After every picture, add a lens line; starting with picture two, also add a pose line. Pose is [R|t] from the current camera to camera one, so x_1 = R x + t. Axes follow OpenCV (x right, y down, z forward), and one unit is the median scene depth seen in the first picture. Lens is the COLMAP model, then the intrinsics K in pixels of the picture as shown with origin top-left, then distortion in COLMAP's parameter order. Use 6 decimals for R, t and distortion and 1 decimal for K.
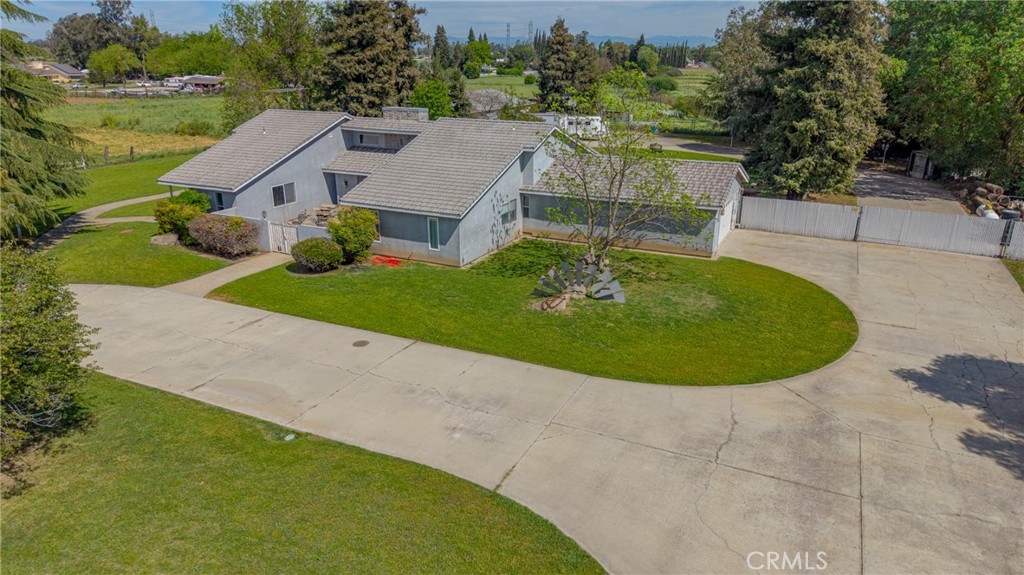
lens RADIAL K [[679.0, 0, 514.3], [0, 679.0, 294.6], [0, 0, 1]] dist [0.044955, -0.048359]
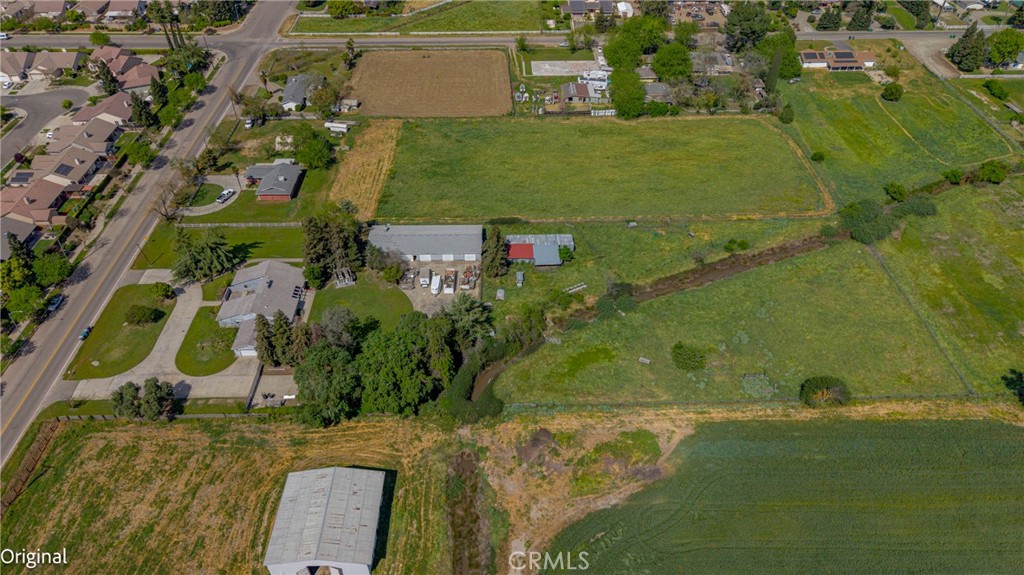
lens RADIAL K [[679.0, 0, 514.3], [0, 679.0, 294.6], [0, 0, 1]] dist [0.044955, -0.048359]
pose [[0.445285, 0.598004, -0.666418, 4.694349], [-0.314876, 0.801320, 0.508665, -3.962843], [0.838197, -0.016662, 0.545113, -0.003787]]
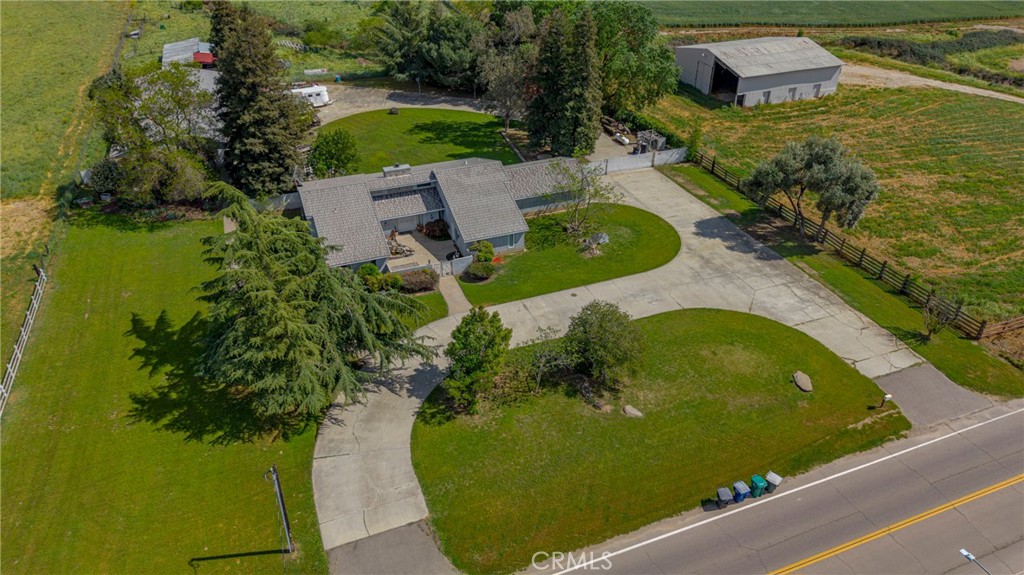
lens RADIAL K [[679.0, 0, 514.3], [0, 679.0, 294.6], [0, 0, 1]] dist [0.044955, -0.048359]
pose [[0.689084, -0.404405, 0.601349, -1.505175], [0.254429, 0.911995, 0.321763, -0.637351], [-0.678549, -0.068721, 0.731333, -0.572497]]
